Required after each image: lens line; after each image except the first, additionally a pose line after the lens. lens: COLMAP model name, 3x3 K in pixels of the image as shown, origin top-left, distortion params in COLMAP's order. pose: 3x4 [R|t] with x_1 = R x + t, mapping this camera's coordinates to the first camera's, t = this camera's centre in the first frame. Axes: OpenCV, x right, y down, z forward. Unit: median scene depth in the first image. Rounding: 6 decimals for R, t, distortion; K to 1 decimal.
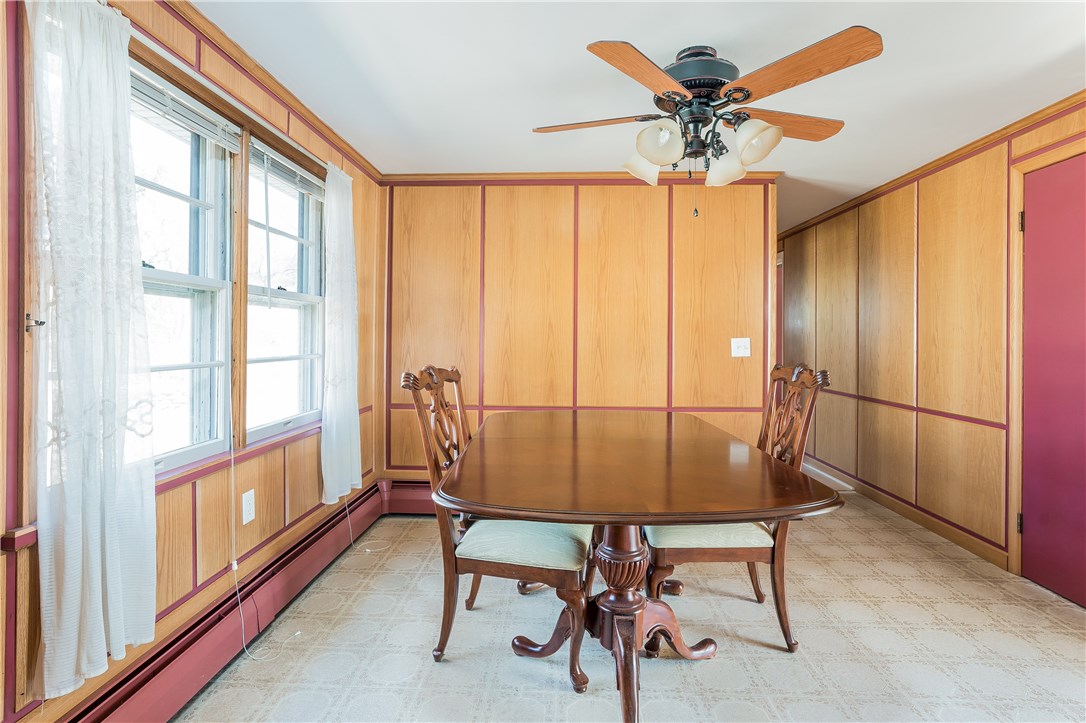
lens RADIAL K [[563.6, 0, 539.8], [0, 563.6, 352.1], [0, 0, 1]] dist [-0.003904, -0.000310]
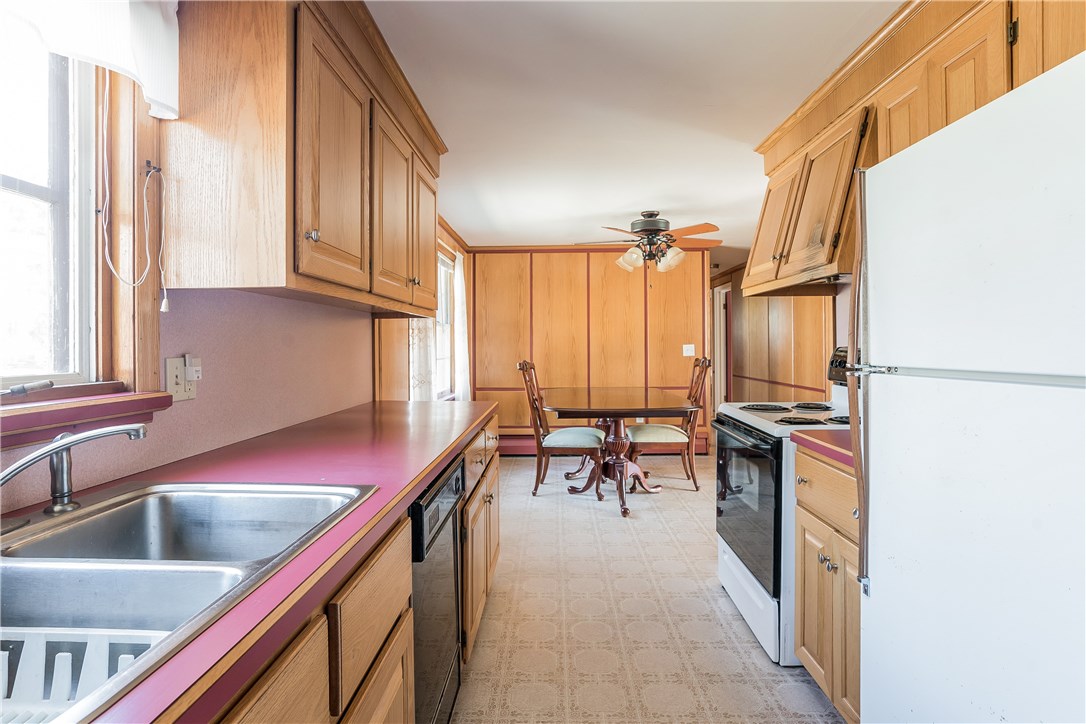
lens RADIAL K [[563.6, 0, 544.8], [0, 563.6, 356.9], [0, 0, 1]] dist [-0.003904, -0.000310]
pose [[0.999788, -0.012096, 0.016688, -0.162280], [0.012170, 0.999917, -0.004316, 0.022843], [-0.016634, 0.004518, 0.999851, -1.115296]]
